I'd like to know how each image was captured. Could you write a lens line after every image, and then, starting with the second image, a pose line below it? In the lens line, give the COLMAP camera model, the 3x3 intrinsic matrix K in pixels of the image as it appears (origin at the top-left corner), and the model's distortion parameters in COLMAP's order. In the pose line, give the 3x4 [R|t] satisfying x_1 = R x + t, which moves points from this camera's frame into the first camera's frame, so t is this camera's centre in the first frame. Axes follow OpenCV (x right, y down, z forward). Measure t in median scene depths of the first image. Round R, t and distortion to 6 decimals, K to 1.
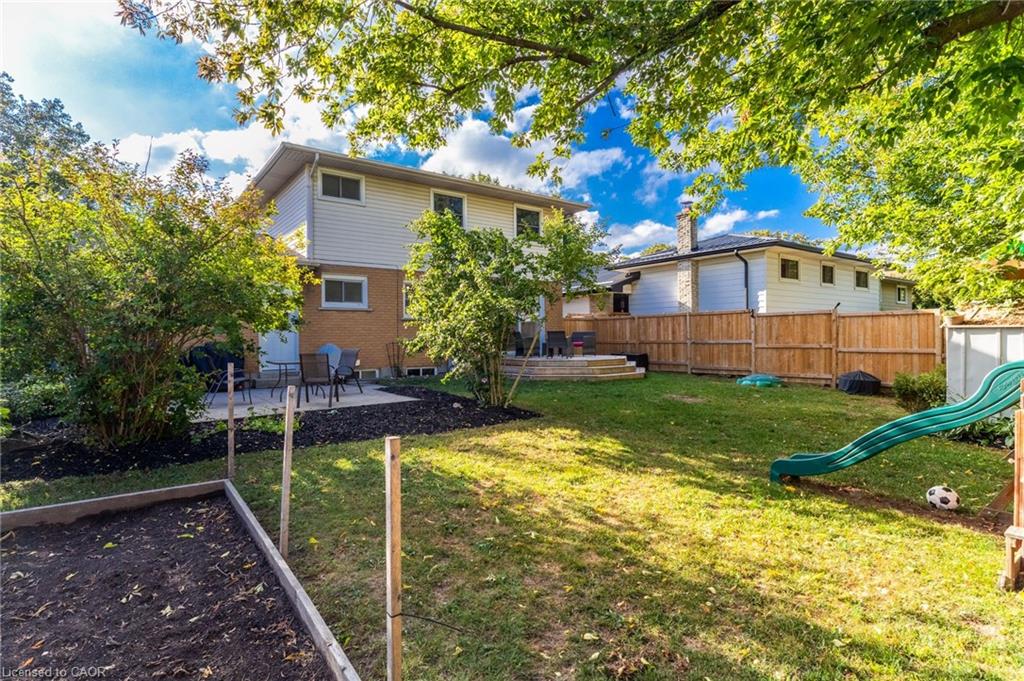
lens RADIAL K [[490.8, 0, 491.9], [0, 490.8, 365.7], [0, 0, 1]] dist [0.001539, 0.000106]
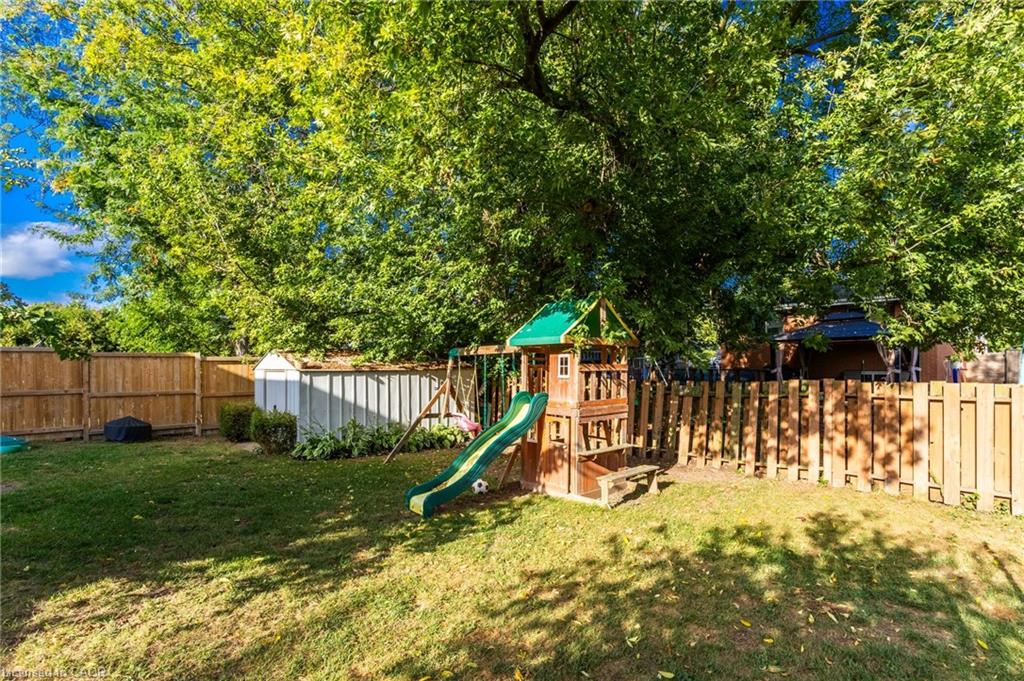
lens RADIAL K [[490.8, 0, 491.9], [0, 490.8, 365.7], [0, 0, 1]] dist [0.001539, 0.000106]
pose [[-0.059442, 0.005659, 0.998216, -0.562036], [0.071384, 0.997448, -0.001404, -0.091117], [-0.995676, 0.071173, -0.059694, 0.994934]]
